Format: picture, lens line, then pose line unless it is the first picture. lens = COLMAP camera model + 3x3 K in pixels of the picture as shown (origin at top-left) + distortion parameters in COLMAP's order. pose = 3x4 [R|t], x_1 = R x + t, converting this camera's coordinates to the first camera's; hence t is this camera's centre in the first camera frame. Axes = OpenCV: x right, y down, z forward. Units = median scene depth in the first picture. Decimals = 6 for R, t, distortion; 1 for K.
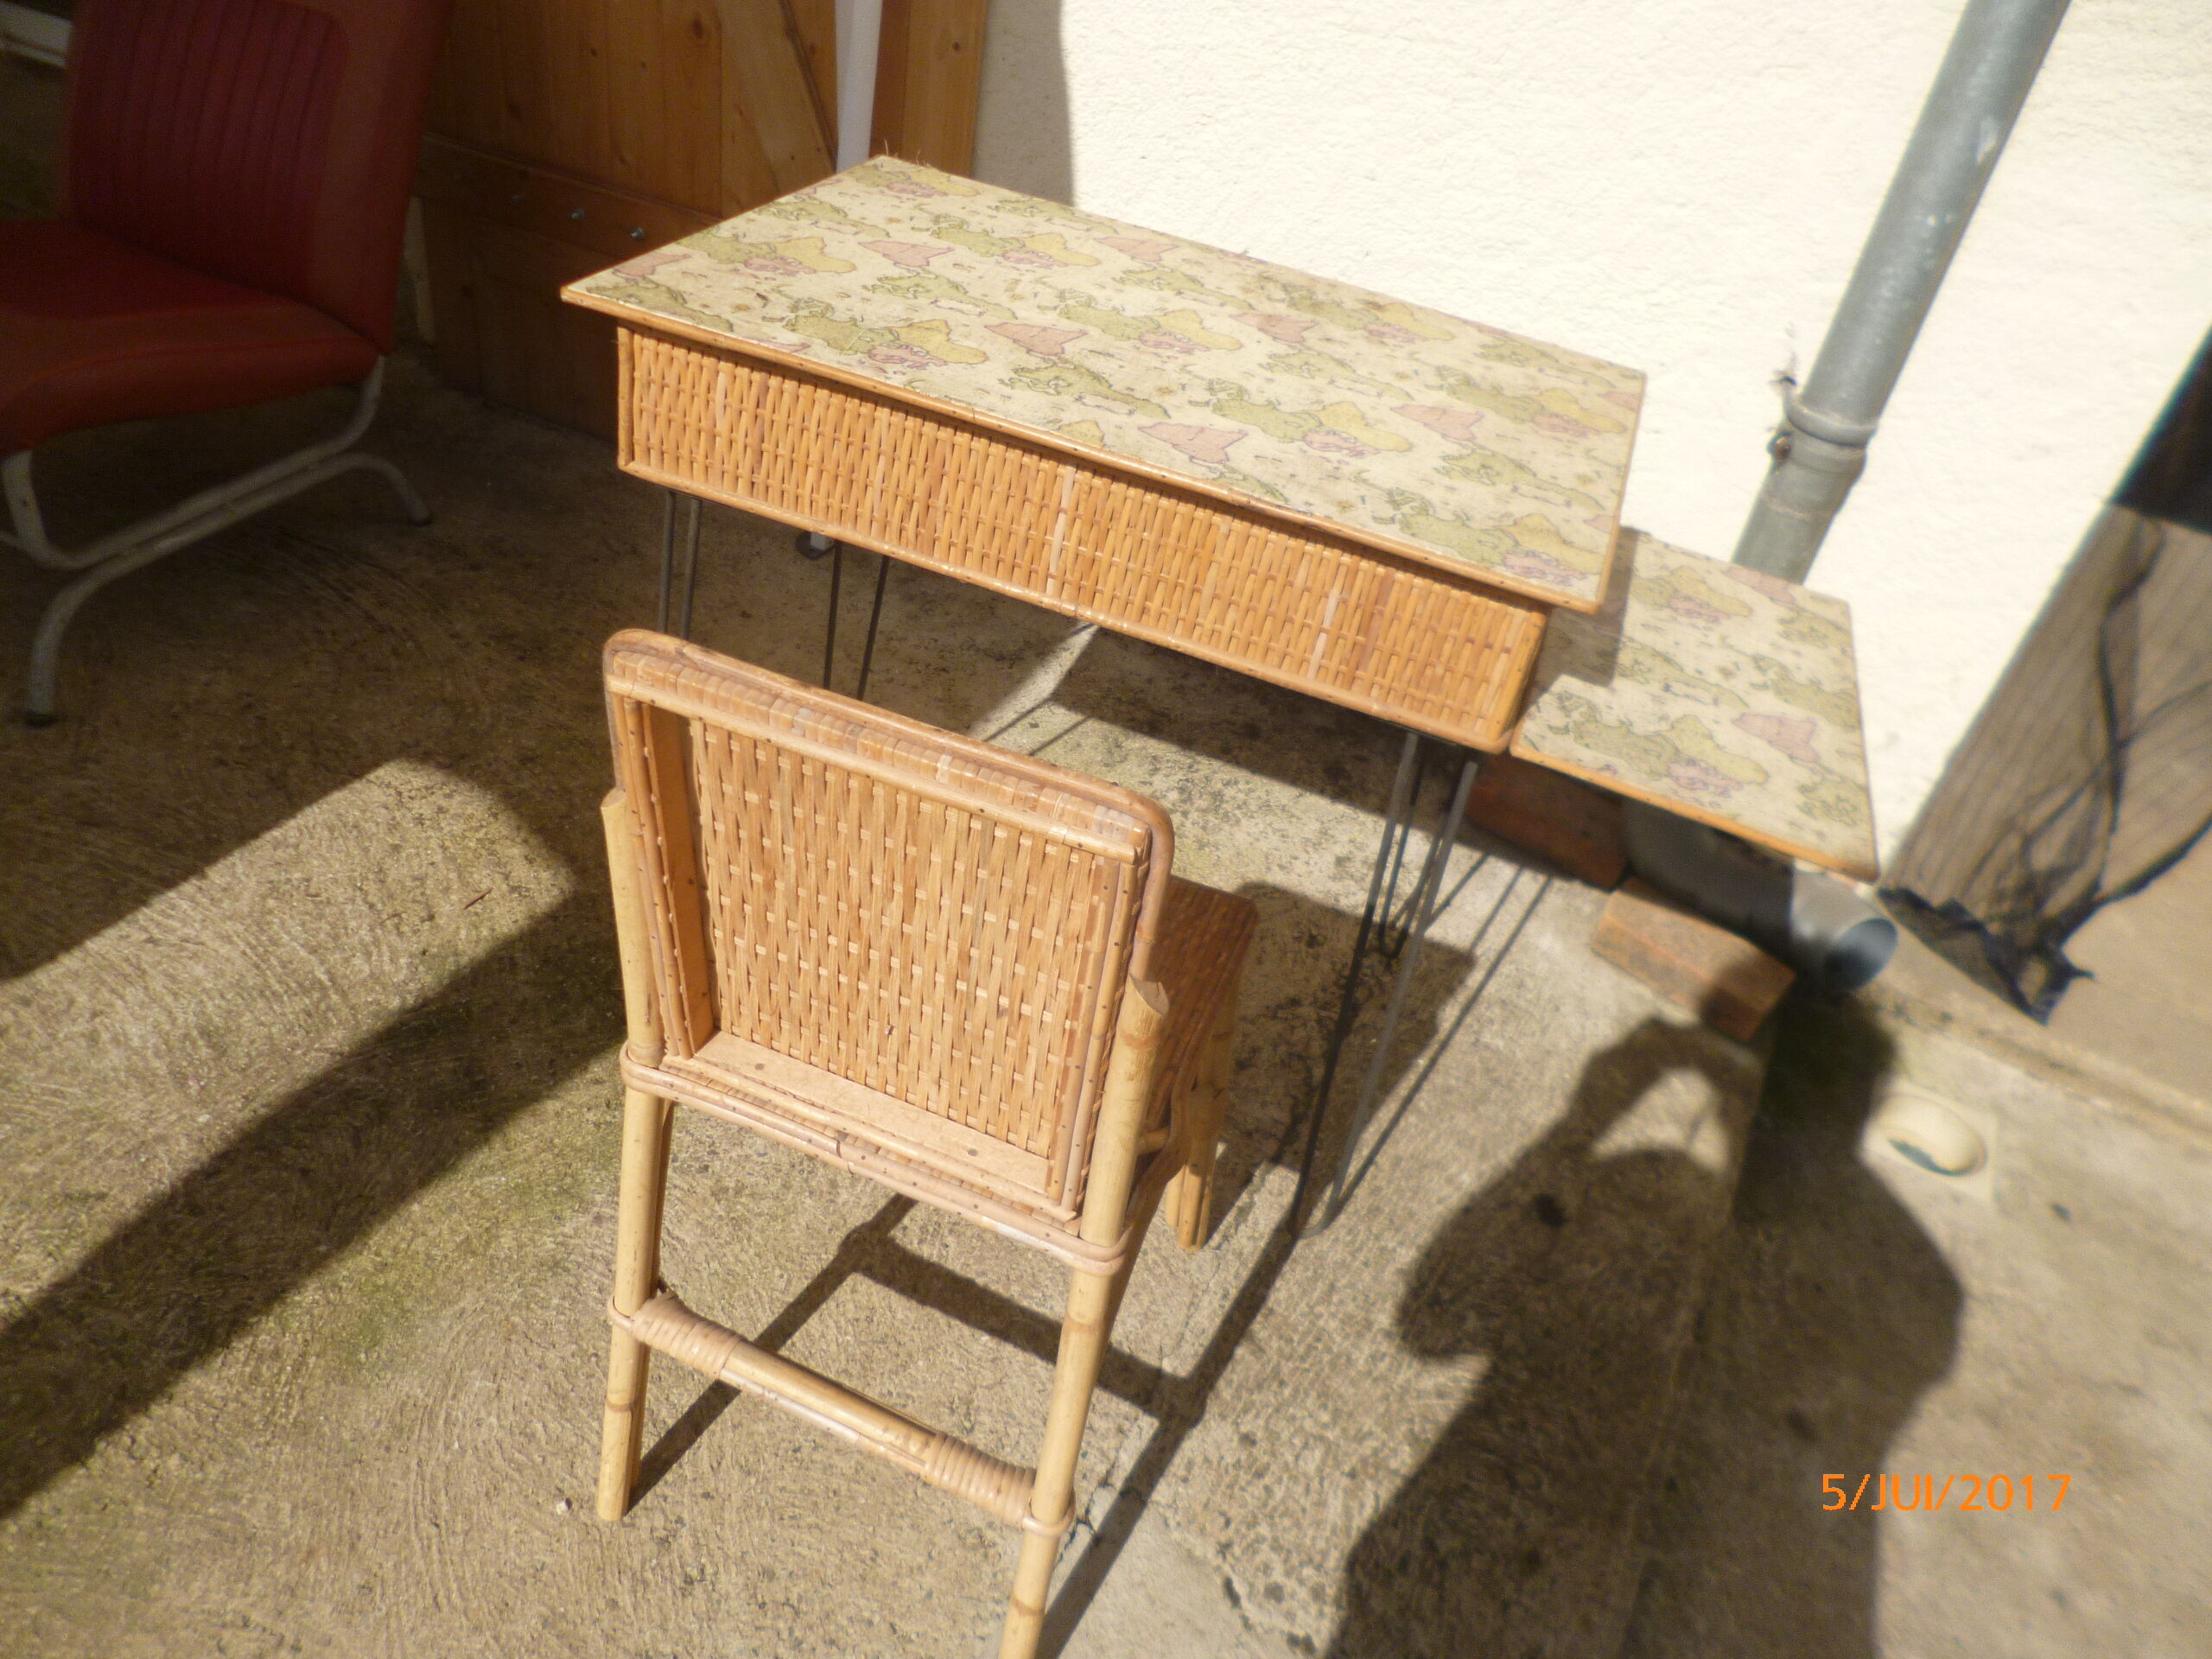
lens RADIAL K [[1545.0, 0, 1123.5], [0, 1545.0, 891.0], [0, 0, 1]] dist [-0.072085, 0.035657]
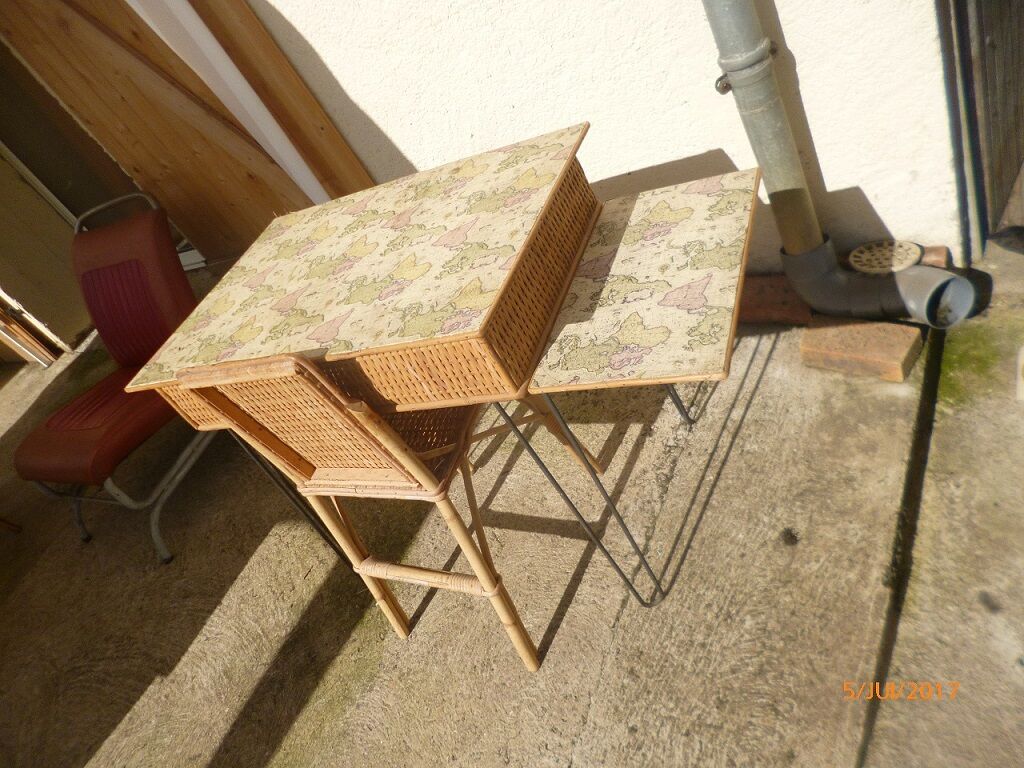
lens RADIAL K [[740.9, 0, 524.5], [0, 740.9, 389.6], [0, 0, 1]] dist [-0.063766, 0.010400]
pose [[0.821152, -0.431801, -0.373172, 0.473178], [0.436247, 0.896492, -0.077393, -0.017590], [0.367964, -0.099243, 0.924529, 0.124444]]
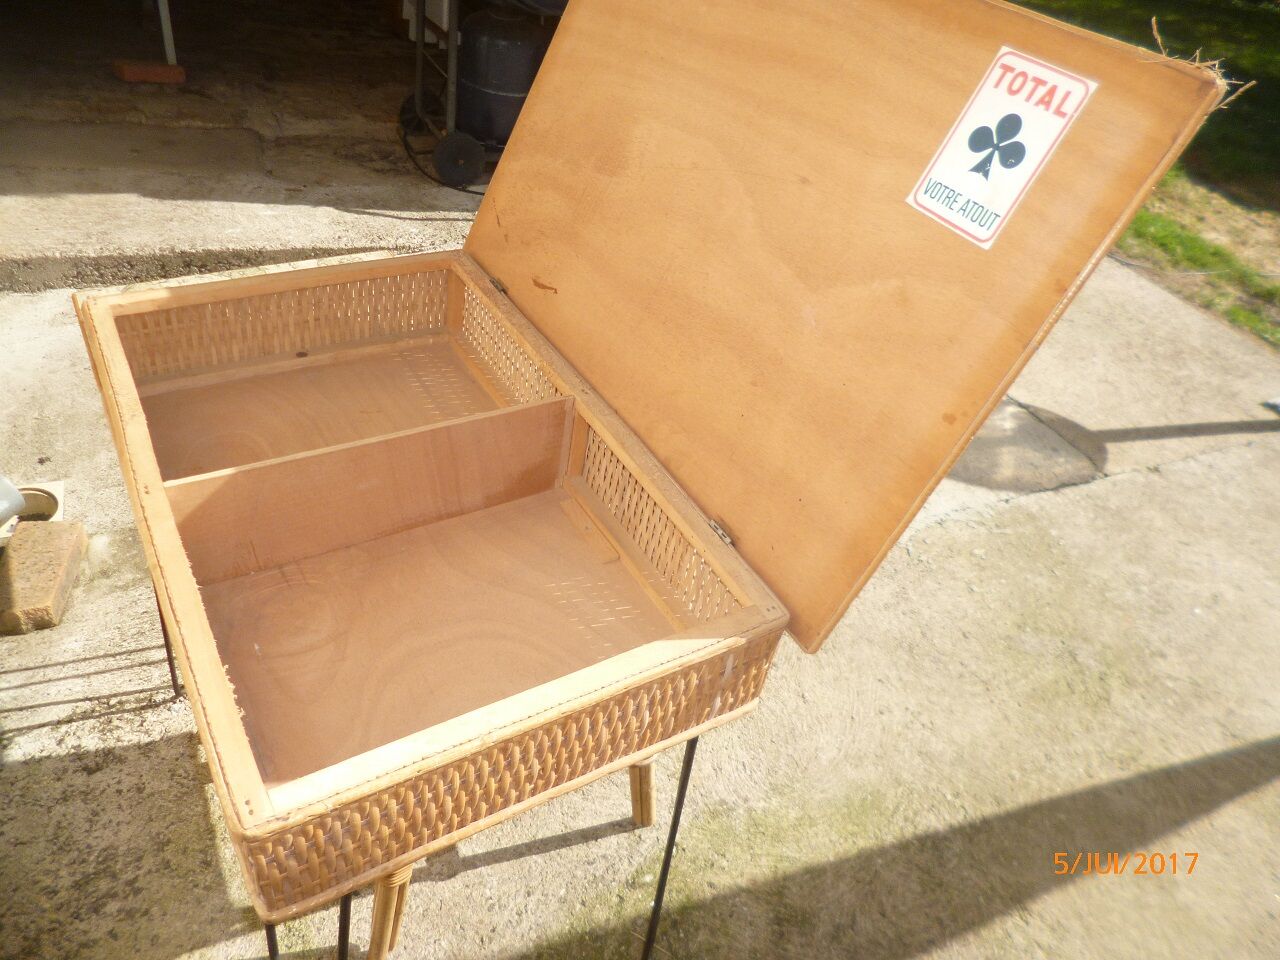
lens RADIAL K [[926.1, 0, 655.7], [0, 926.1, 486.9], [0, 0, 1]] dist [-0.063766, 0.010400]
pose [[-0.749530, -0.593826, 0.292532, -0.359392], [0.170697, 0.253587, 0.952132, -0.928056], [-0.639584, 0.763586, -0.088707, 0.875600]]
